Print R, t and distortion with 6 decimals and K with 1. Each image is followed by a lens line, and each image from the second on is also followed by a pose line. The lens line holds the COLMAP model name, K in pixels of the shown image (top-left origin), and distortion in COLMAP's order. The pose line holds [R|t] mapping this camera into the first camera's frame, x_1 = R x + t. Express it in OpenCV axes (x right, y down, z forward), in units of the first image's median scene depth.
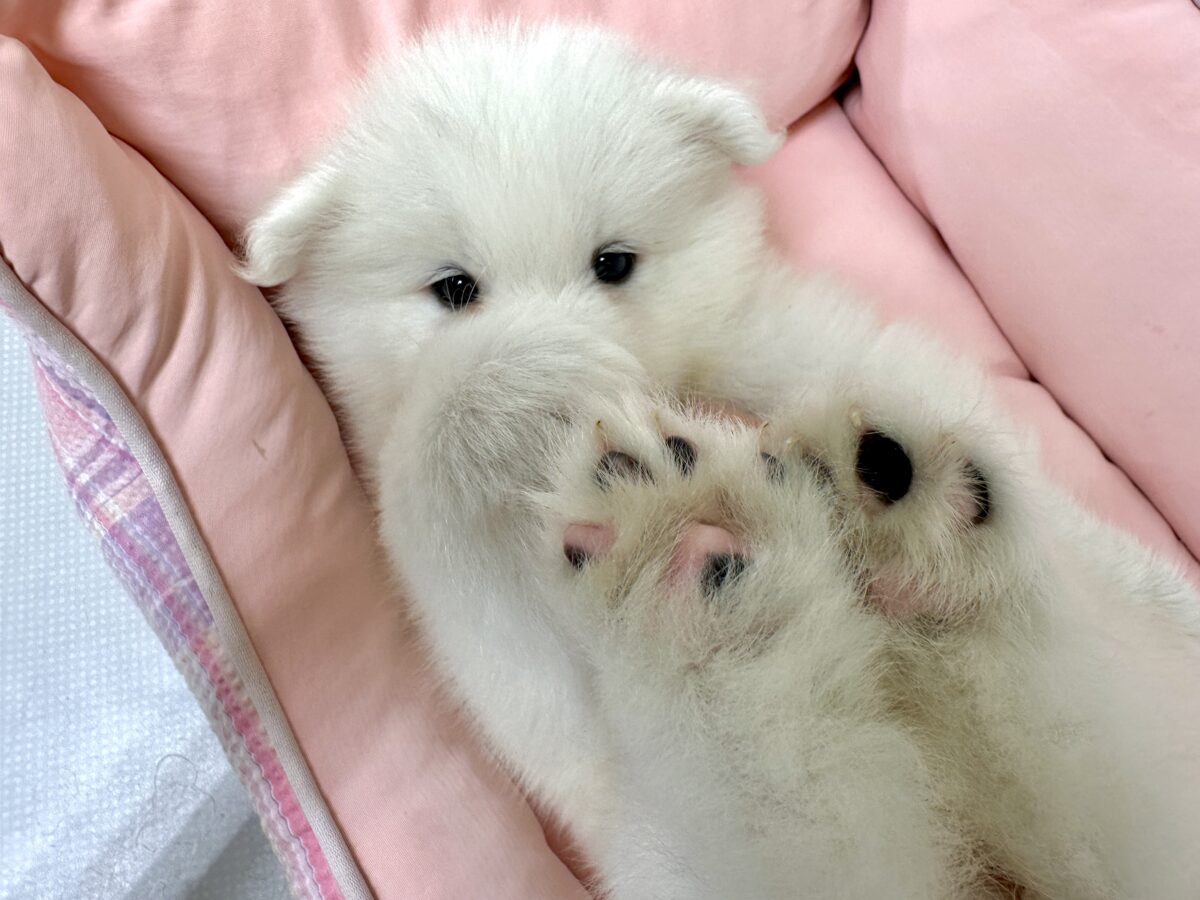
lens RADIAL K [[839.2, 0, 600.0], [0, 839.2, 450.0], [0, 0, 1]] dist [0.004660, 0.000519]
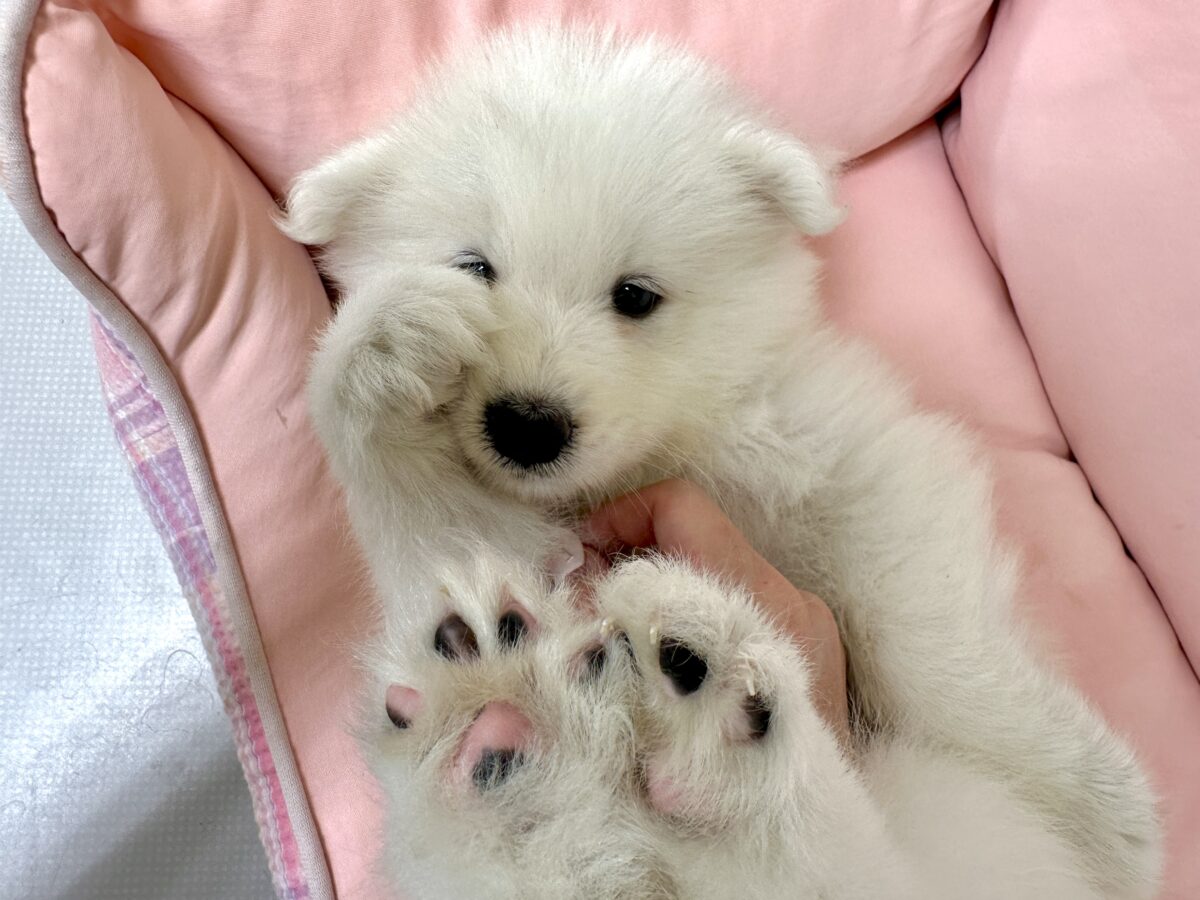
lens RADIAL K [[830.7, 0, 591.1], [0, 830.7, 446.0], [0, 0, 1]] dist [0.003639, 0.003394]
pose [[0.980353, 0.183799, -0.071602, 0.055950], [-0.175190, 0.978126, 0.112152, -0.153638], [0.090649, -0.097404, 0.991108, 0.001572]]
